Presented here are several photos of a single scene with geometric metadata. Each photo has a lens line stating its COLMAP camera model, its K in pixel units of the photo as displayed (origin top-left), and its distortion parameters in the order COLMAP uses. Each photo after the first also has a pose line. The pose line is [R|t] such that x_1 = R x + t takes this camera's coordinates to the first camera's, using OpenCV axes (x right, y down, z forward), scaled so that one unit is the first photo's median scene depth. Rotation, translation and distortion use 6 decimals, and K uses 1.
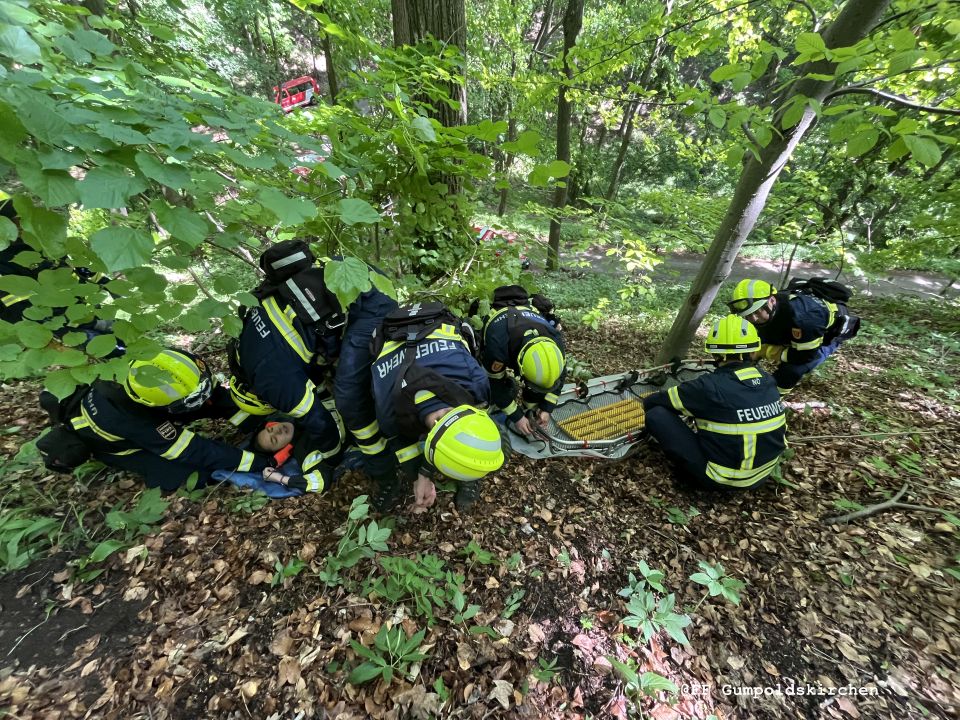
lens RADIAL K [[386.4, 0, 478.4], [0, 386.4, 361.5], [0, 0, 1]] dist [-0.001811, -0.000080]
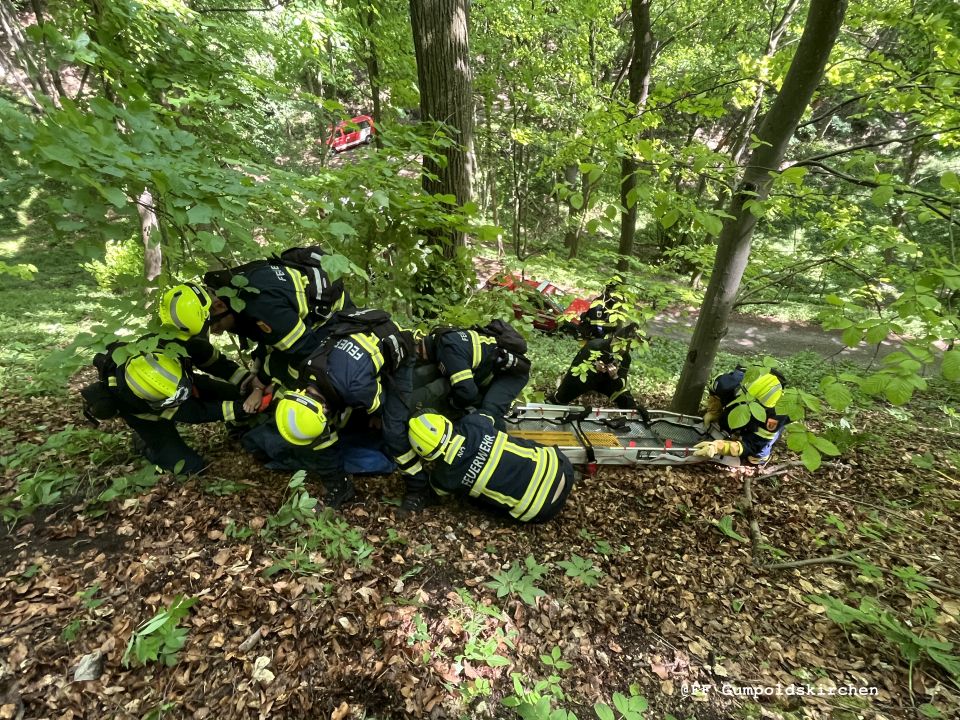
lens RADIAL K [[501.9, 0, 481.2], [0, 501.9, 359.0], [0, 0, 1]] dist [0.001906, -0.000084]
pose [[0.989576, 0.059348, -0.131213, 0.439697], [-0.081827, 0.981483, -0.173190, 0.214265], [0.118505, 0.182121, 0.976109, -0.558665]]
